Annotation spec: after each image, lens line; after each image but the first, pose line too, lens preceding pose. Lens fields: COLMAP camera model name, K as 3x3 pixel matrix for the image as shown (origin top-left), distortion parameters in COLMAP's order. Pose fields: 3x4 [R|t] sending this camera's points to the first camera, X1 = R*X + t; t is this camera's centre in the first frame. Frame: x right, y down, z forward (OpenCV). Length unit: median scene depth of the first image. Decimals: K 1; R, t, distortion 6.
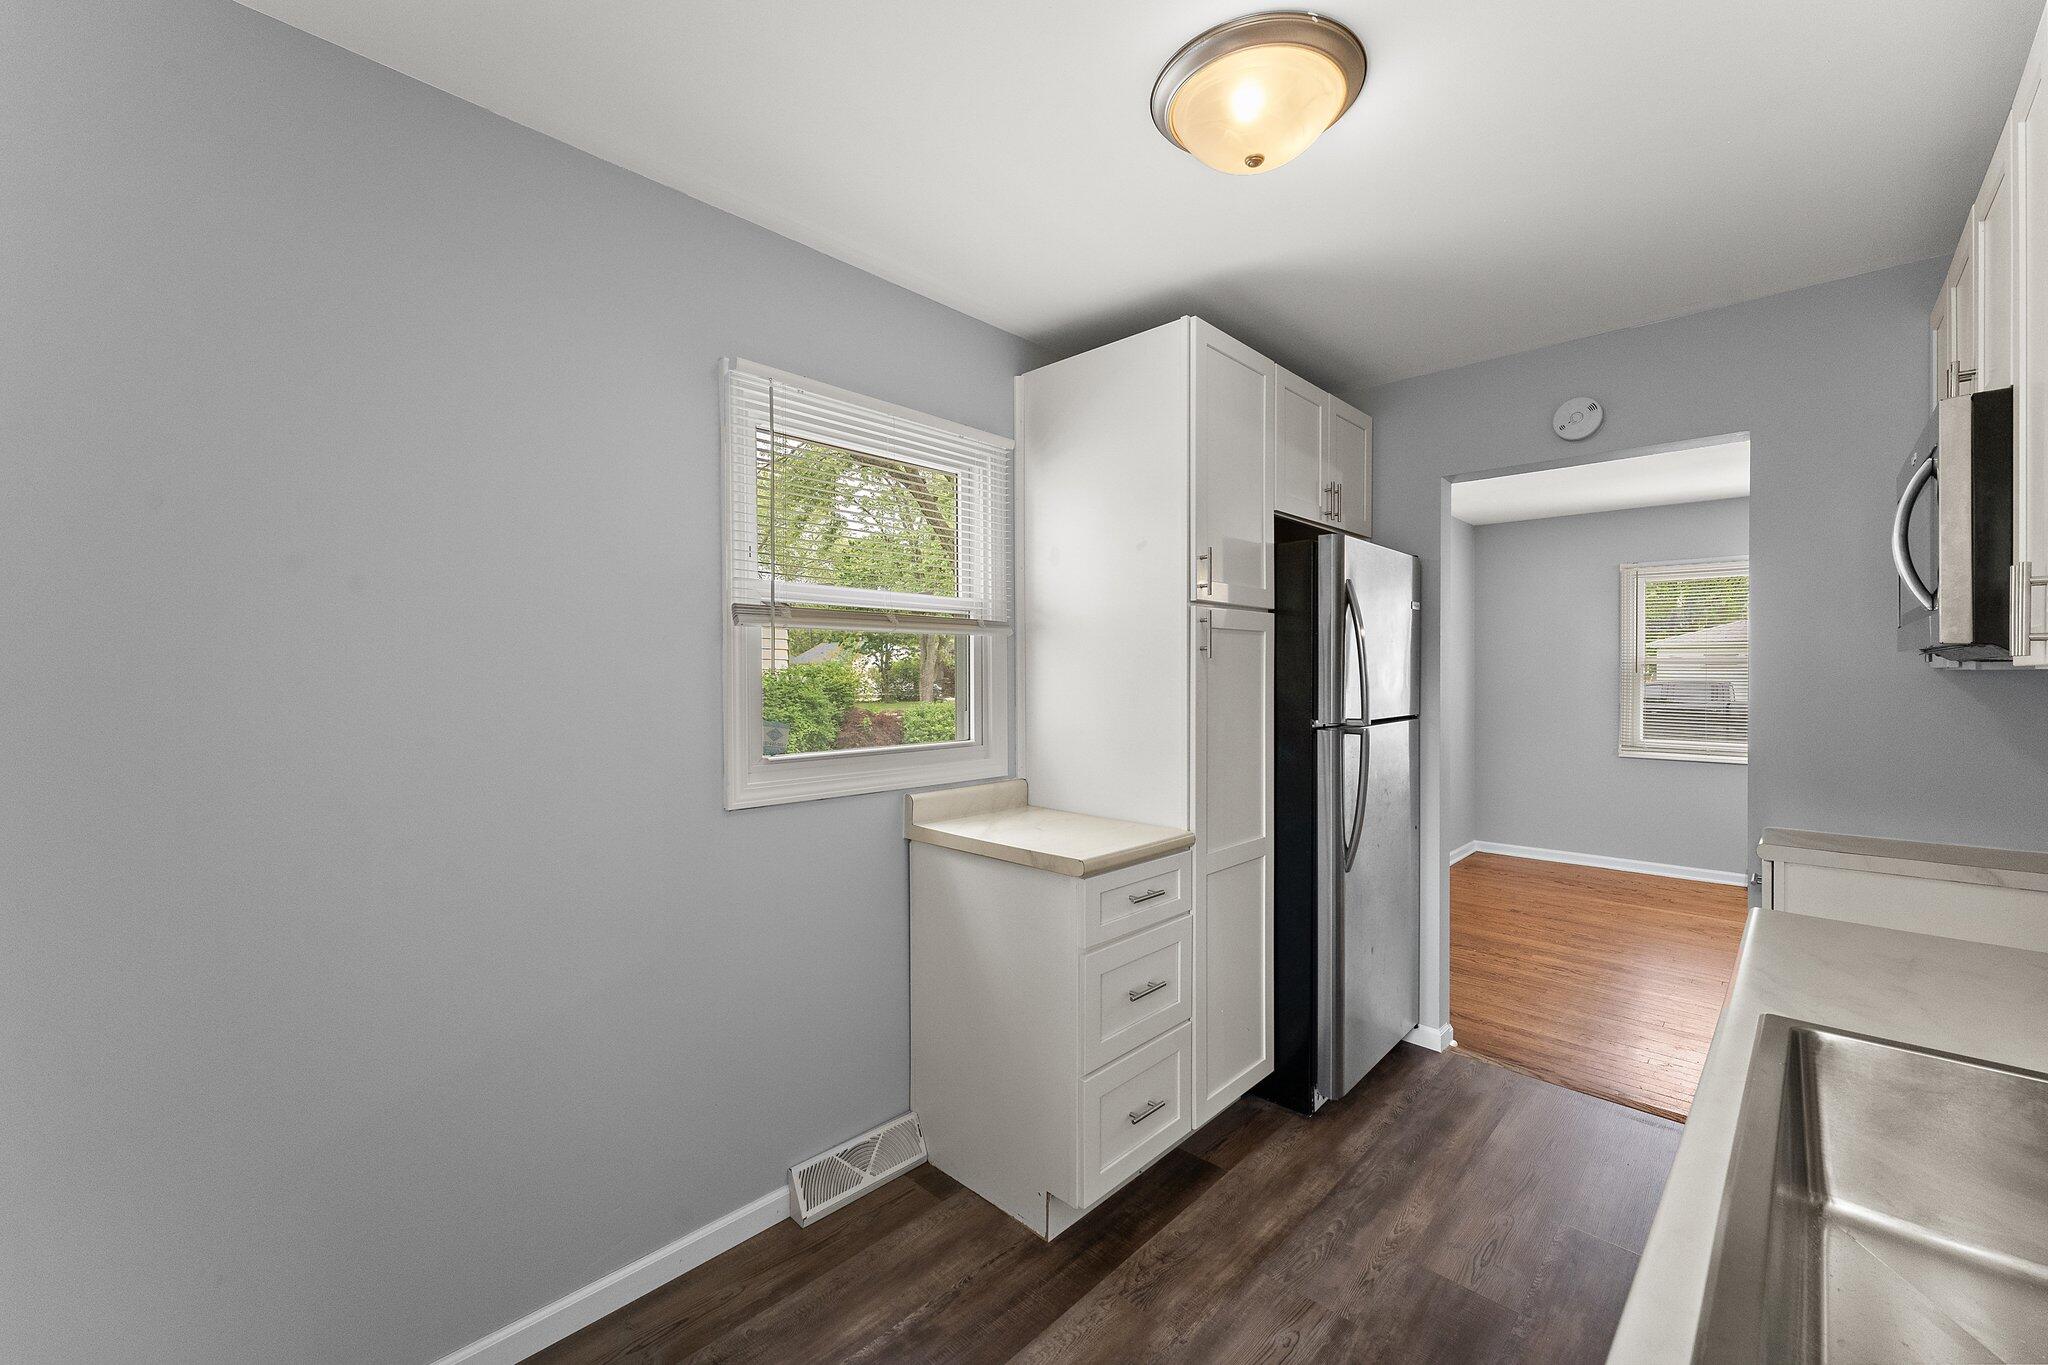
lens RADIAL K [[826.7, 0, 1023.0], [0, 826.7, 673.6], [0, 0, 1]] dist [-0.000271, 0.000000]
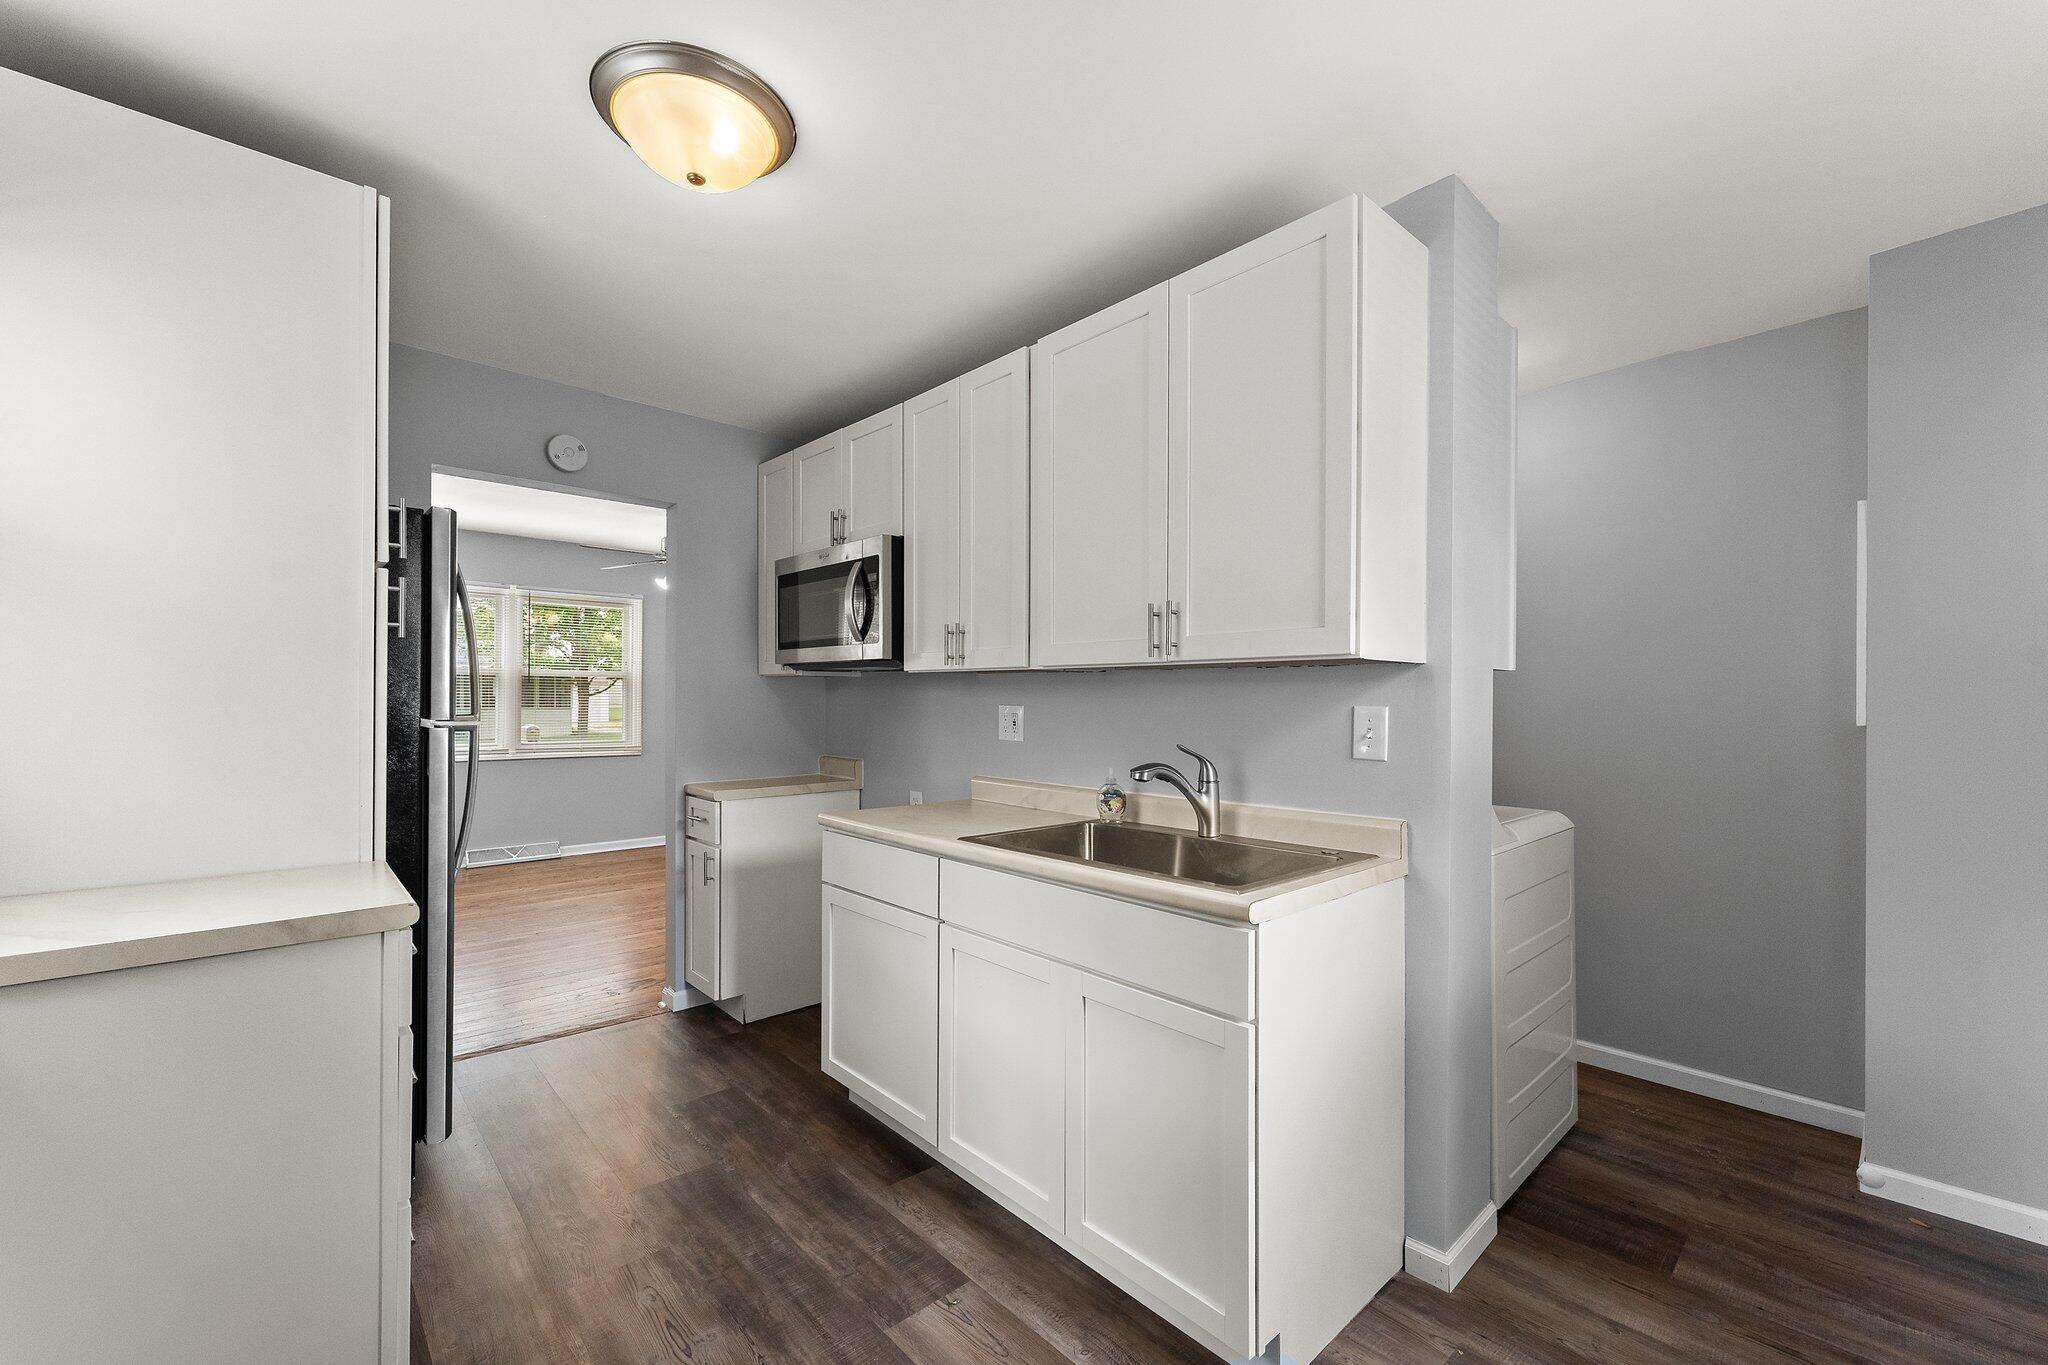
lens RADIAL K [[828.5, 0, 1015.4], [0, 828.5, 693.0], [0, 0, 1]] dist [0.000062, 0.000025]
pose [[0.074534, 0.003984, 0.997211, -0.643449], [-0.004333, 0.999984, -0.003671, 0.041118], [-0.997209, -0.004047, 0.074550, 0.427357]]
